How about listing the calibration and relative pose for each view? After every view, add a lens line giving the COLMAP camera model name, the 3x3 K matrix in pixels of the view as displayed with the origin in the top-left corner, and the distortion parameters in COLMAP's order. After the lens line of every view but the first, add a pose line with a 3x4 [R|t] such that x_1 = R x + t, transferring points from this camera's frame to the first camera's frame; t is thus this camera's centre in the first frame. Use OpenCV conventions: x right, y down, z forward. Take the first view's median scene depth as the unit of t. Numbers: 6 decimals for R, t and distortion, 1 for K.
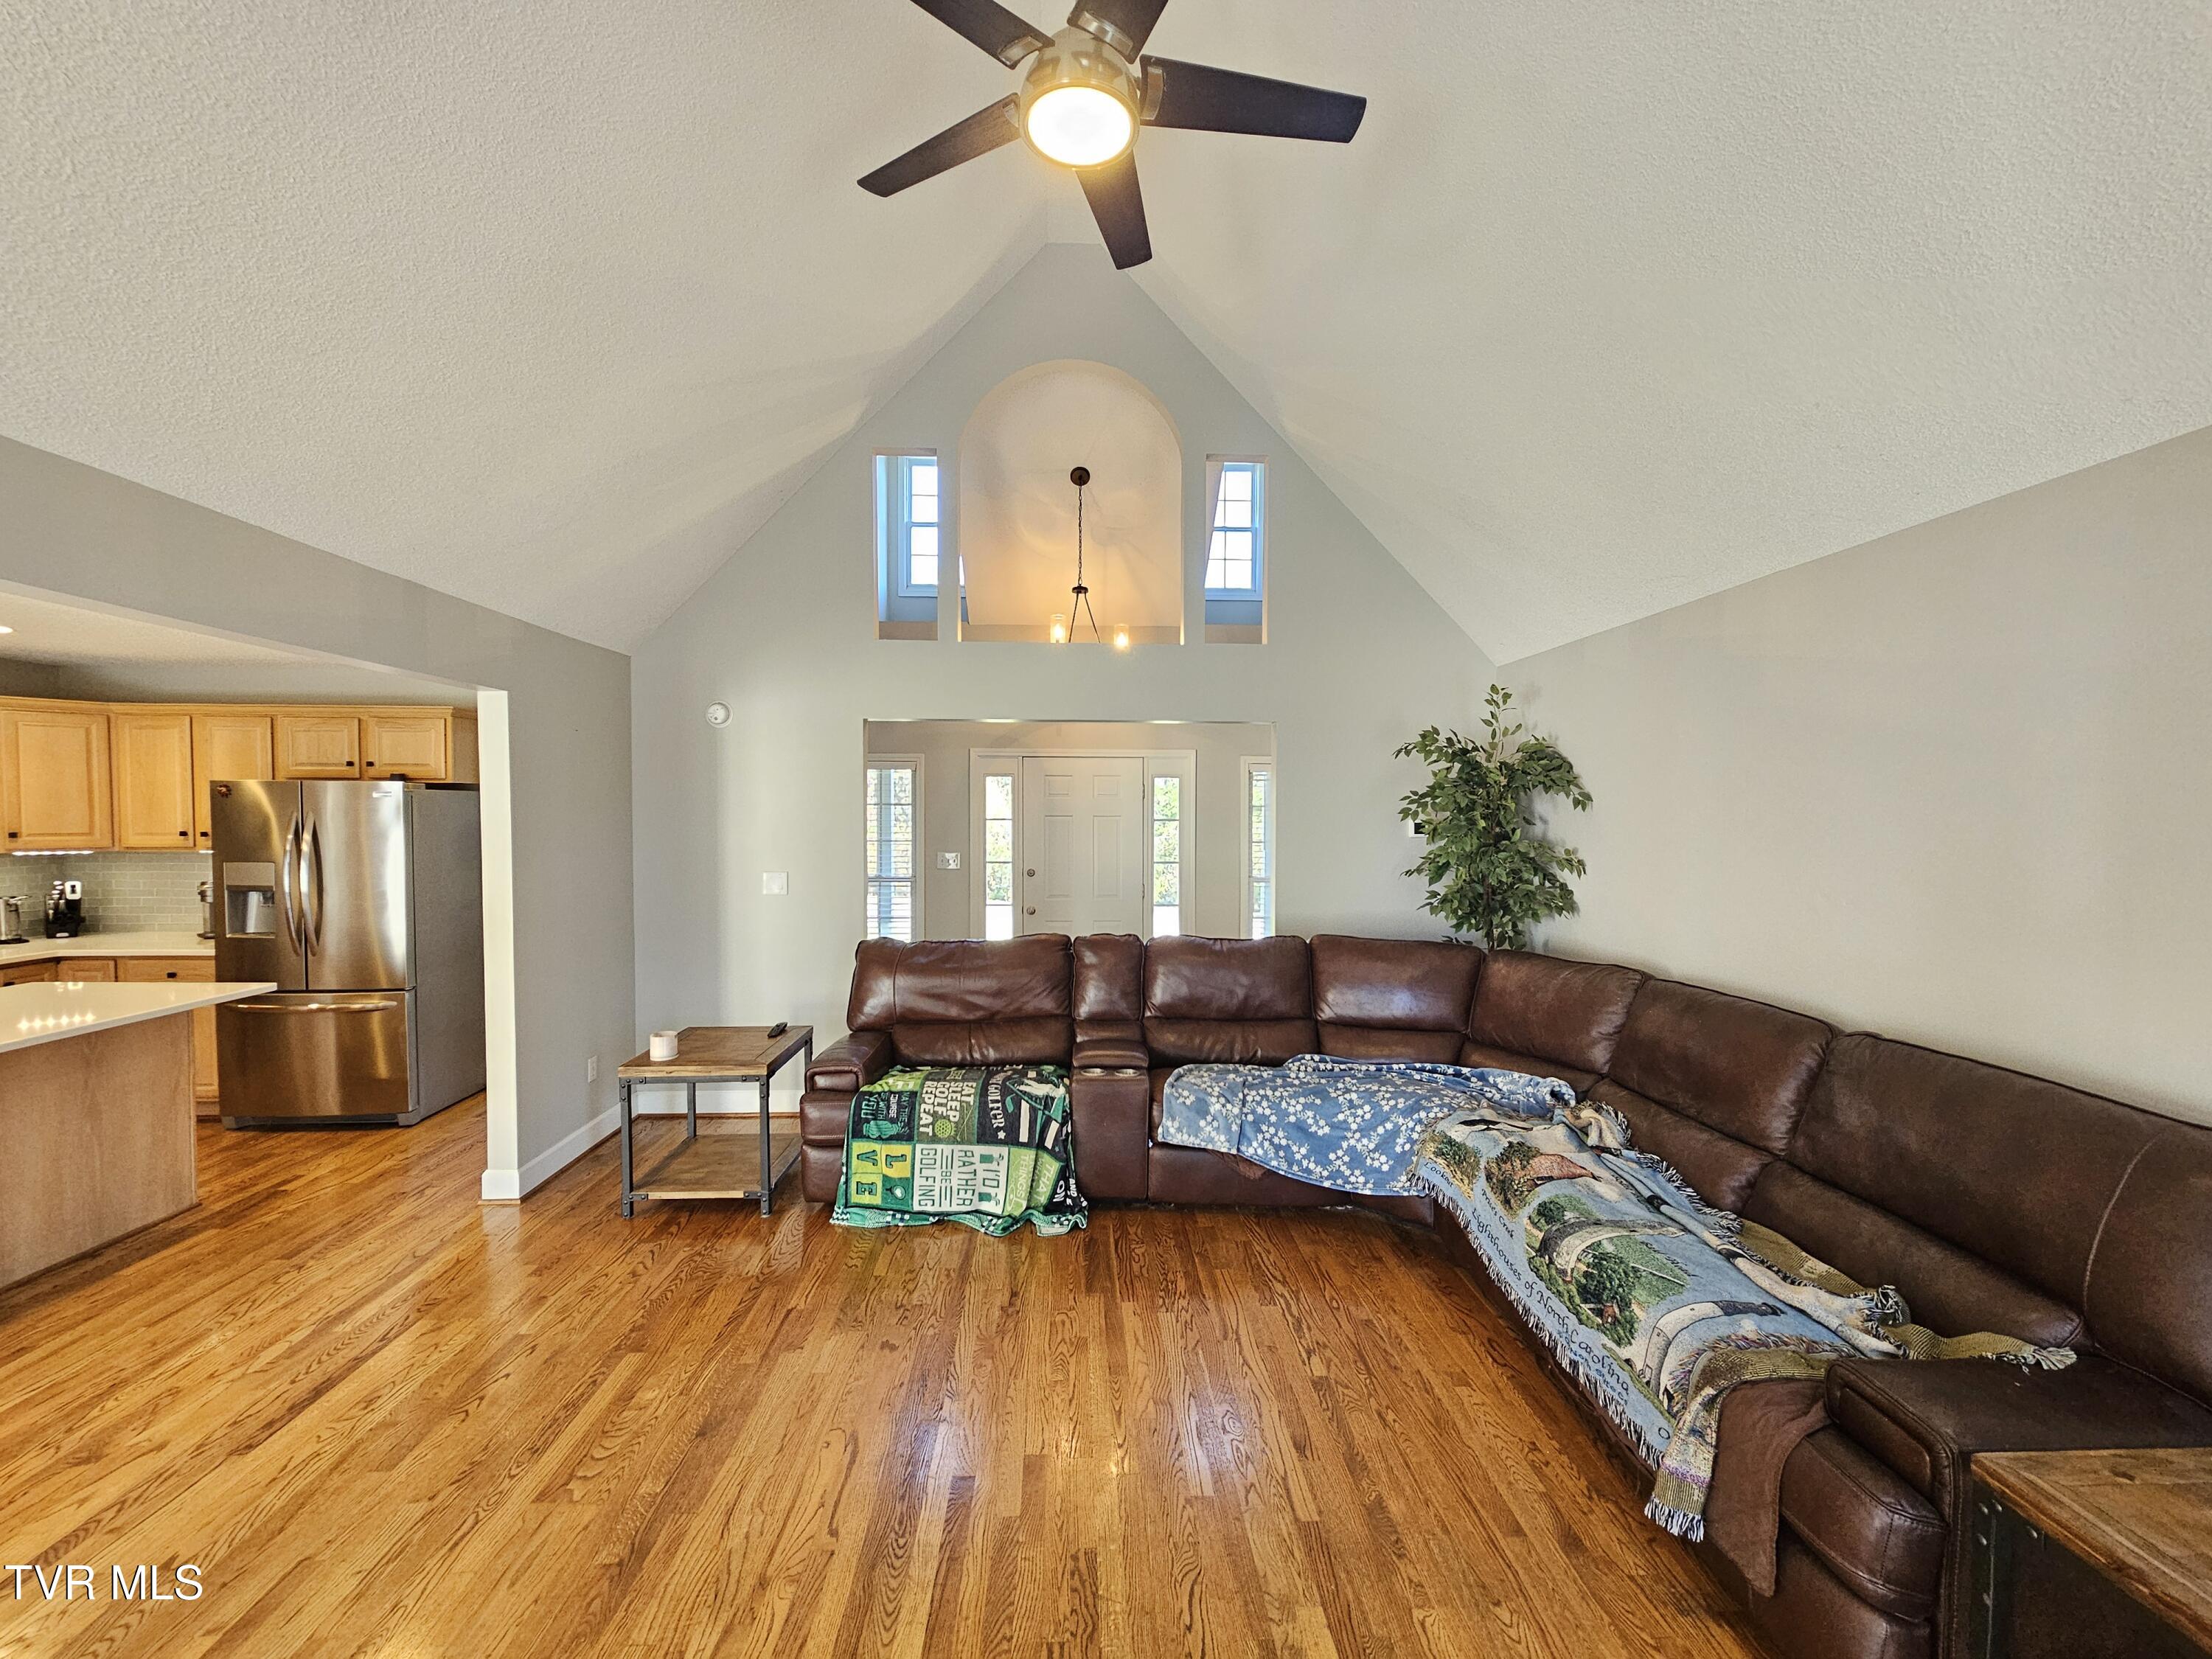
lens RADIAL K [[909.7, 0, 1105.5], [0, 909.7, 835.3], [0, 0, 1]] dist [0.005838, -0.000316]
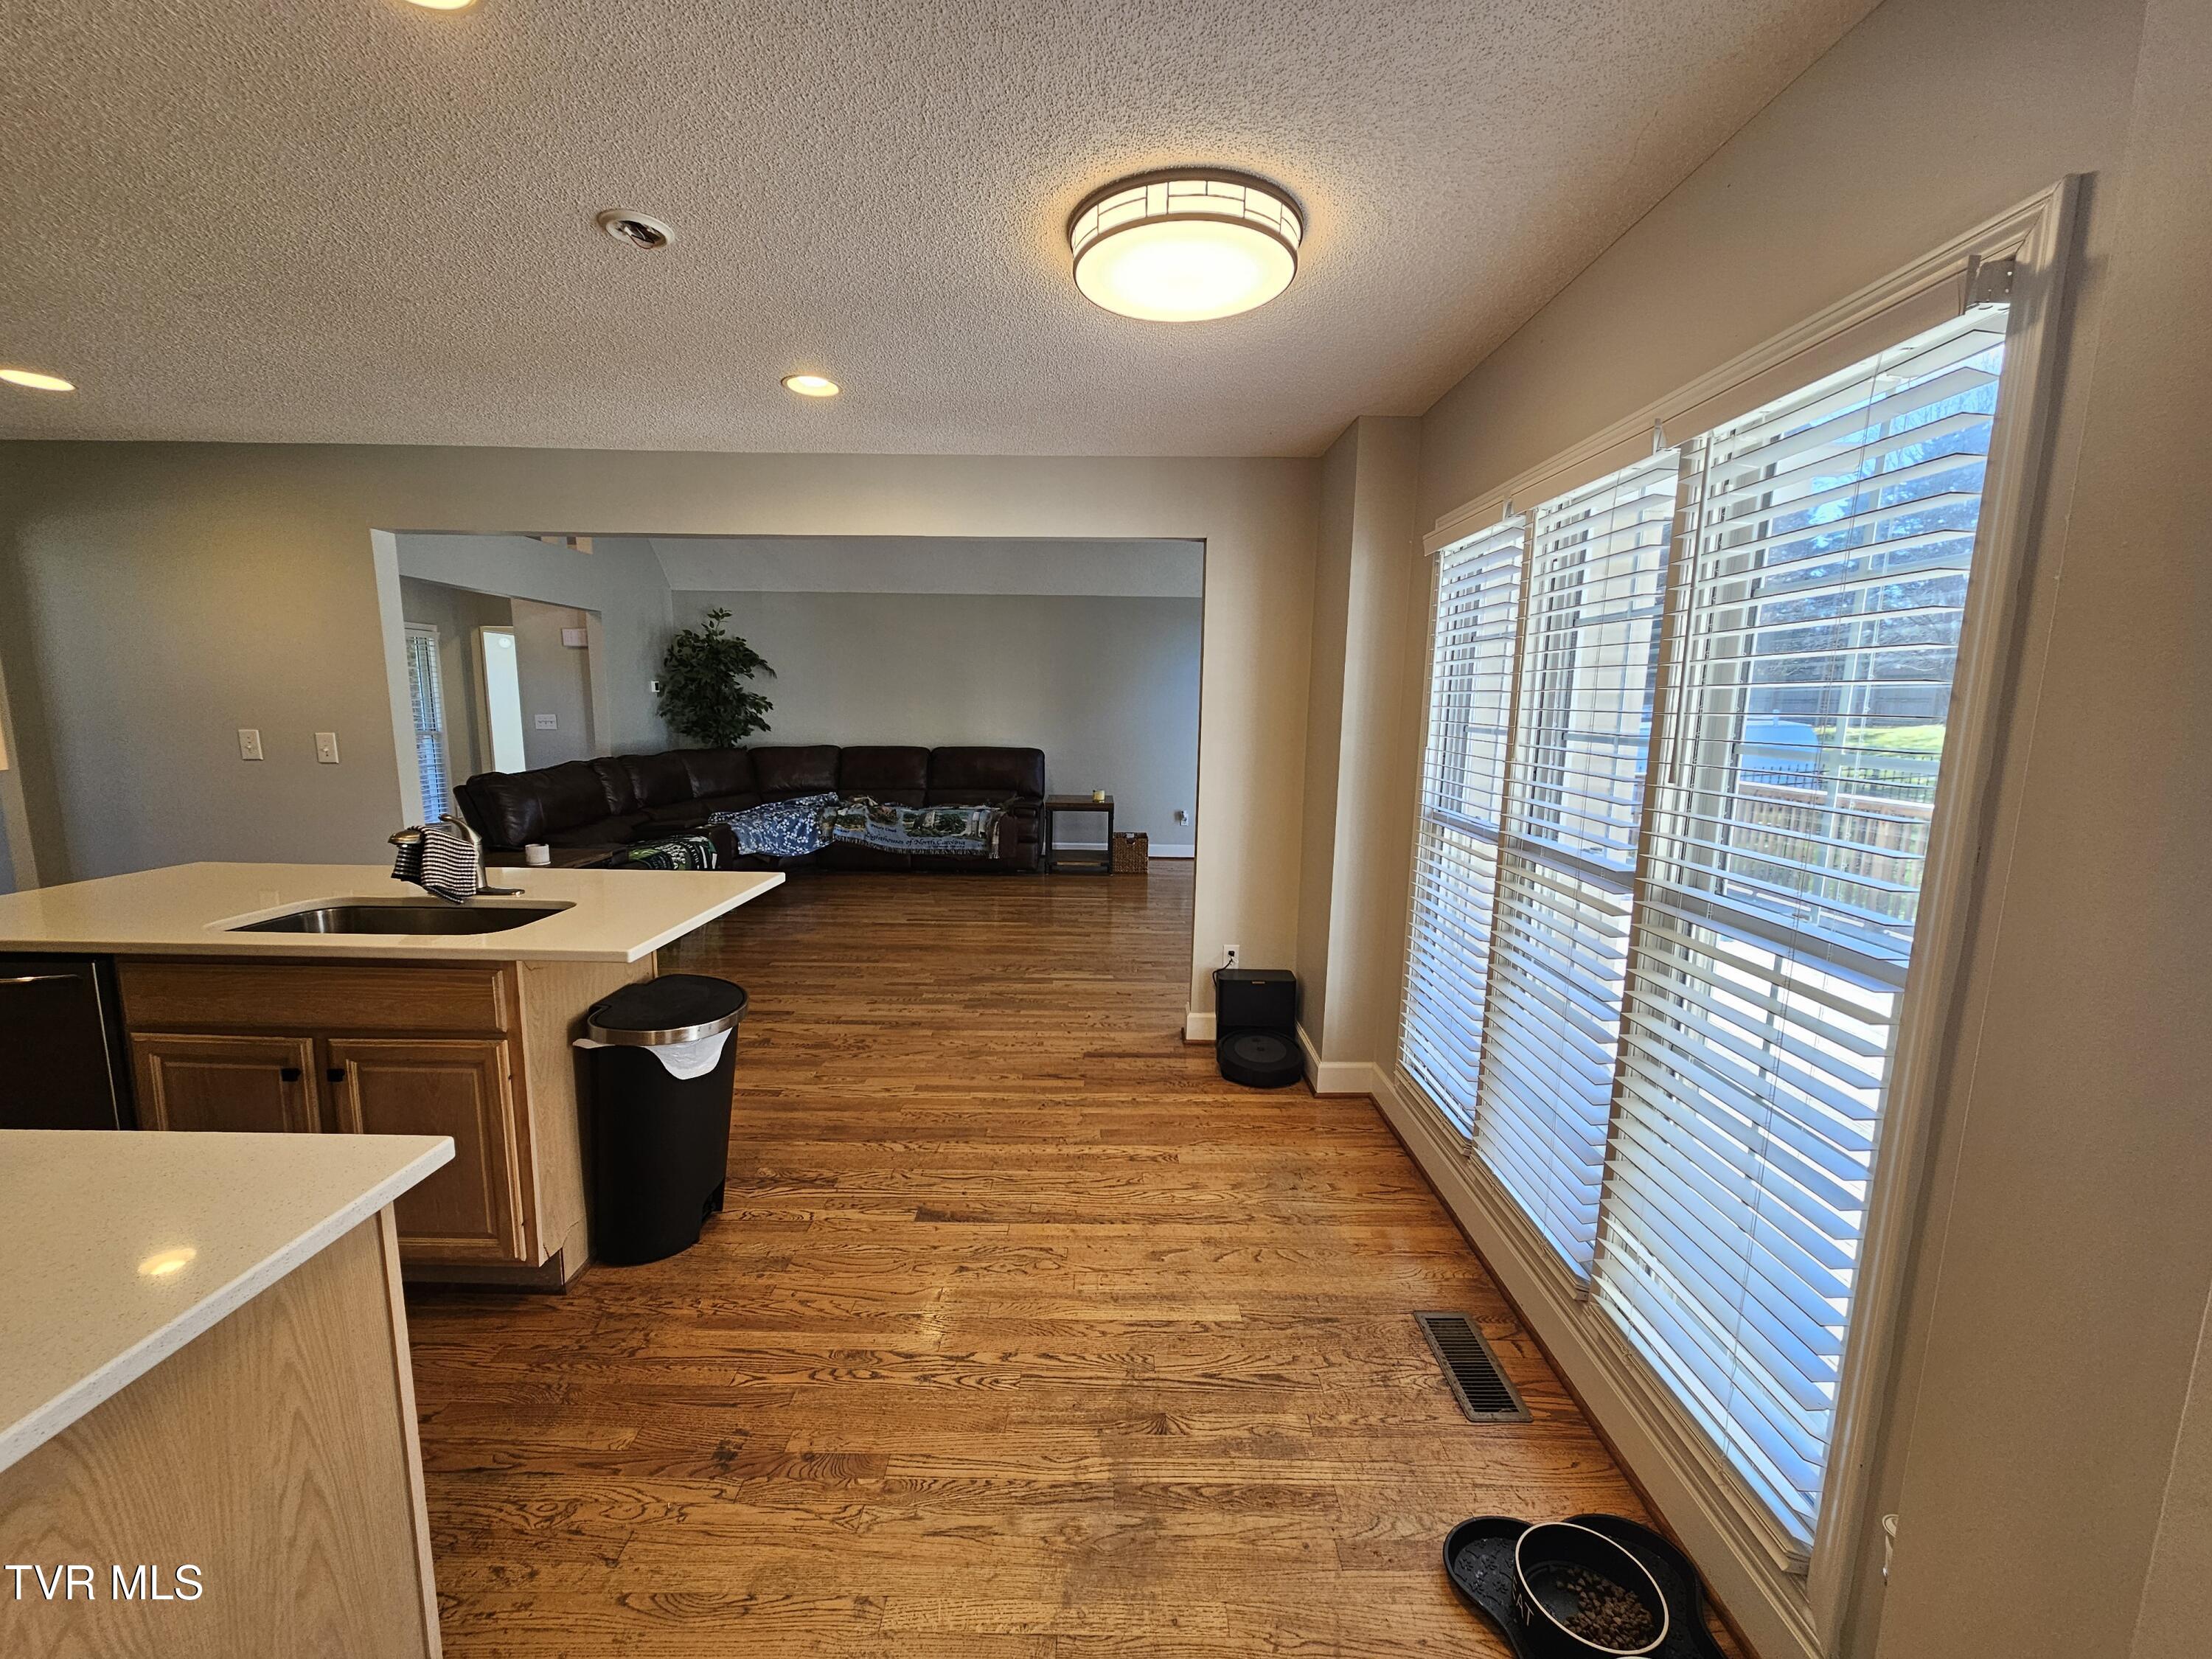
lens RADIAL K [[909.7, 0, 1096.9], [0, 909.7, 831.8], [0, 0, 1]] dist [0.005838, -0.000316]
pose [[0.055704, -0.154076, 0.986488, -1.739329], [0.016409, 0.988029, 0.153390, 0.015666], [-0.998312, 0.007643, 0.057565, 0.166071]]
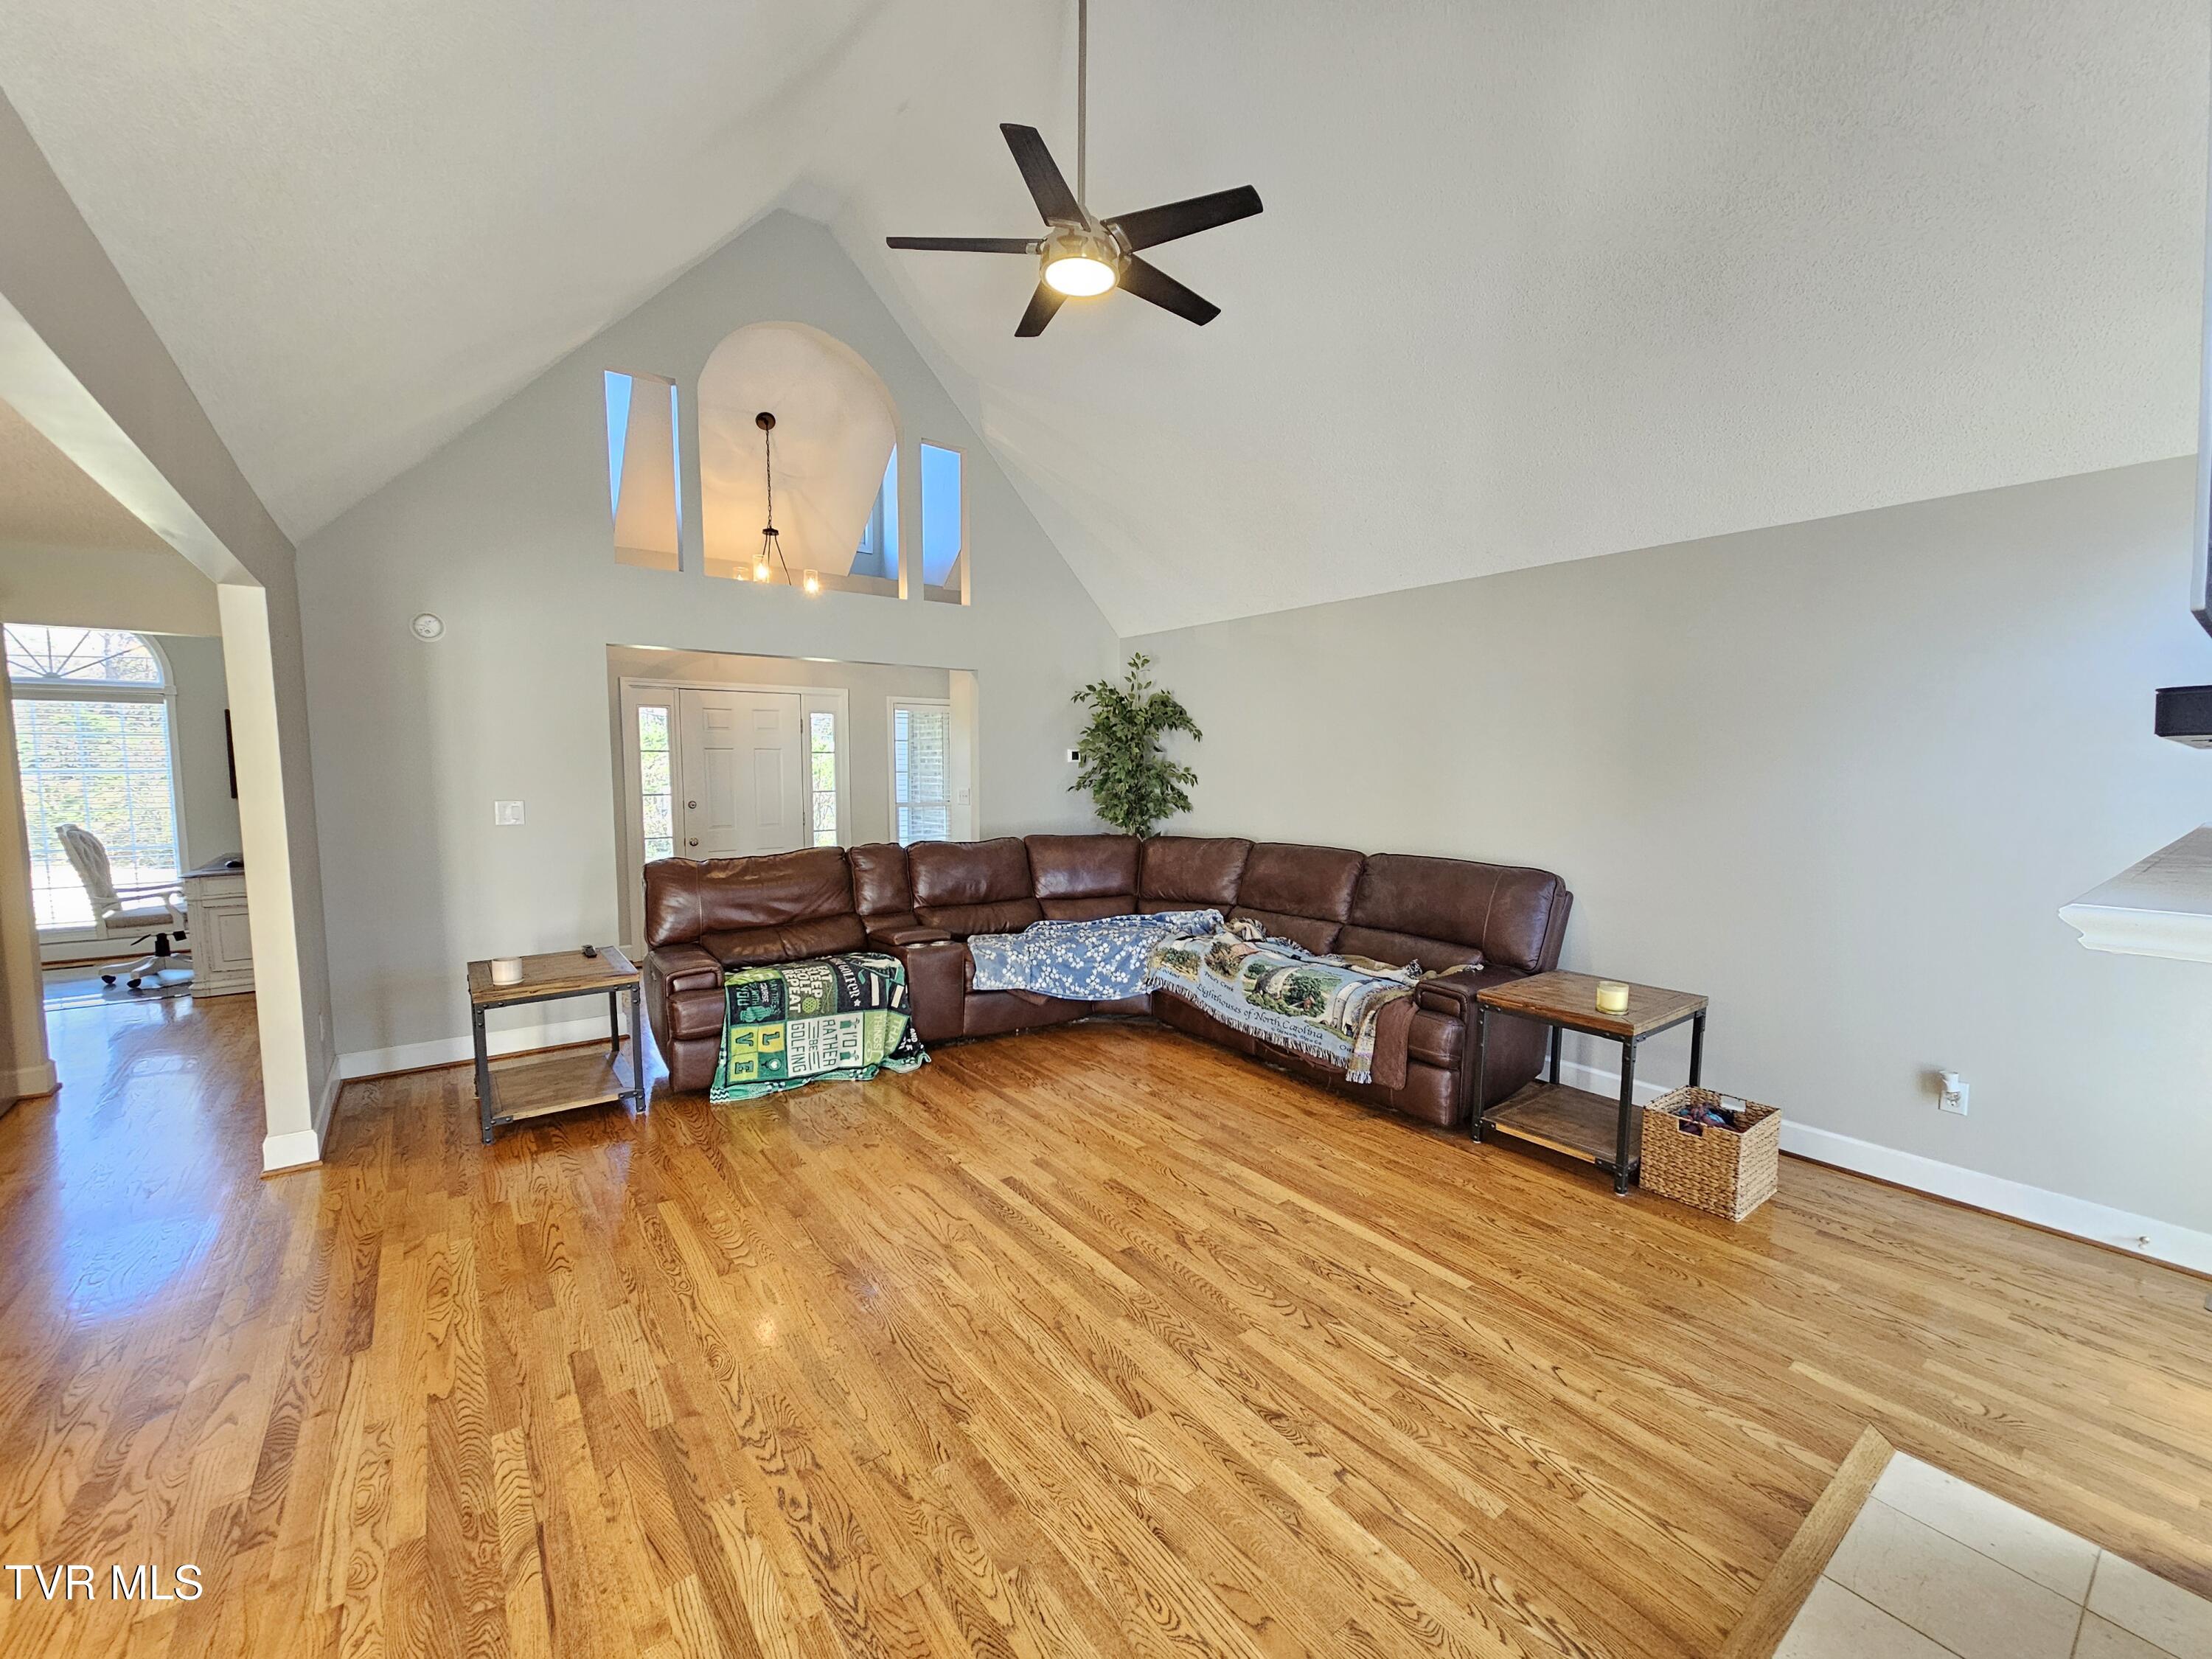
lens RADIAL K [[909.7, 0, 1110.7], [0, 909.7, 834.0], [0, 0, 1]] dist [0.005838, -0.000316]
pose [[0.821971, -0.048336, 0.567475, -0.517639], [0.014037, 0.997809, 0.064657, 0.029683], [-0.569357, -0.045180, 0.820848, -0.183046]]
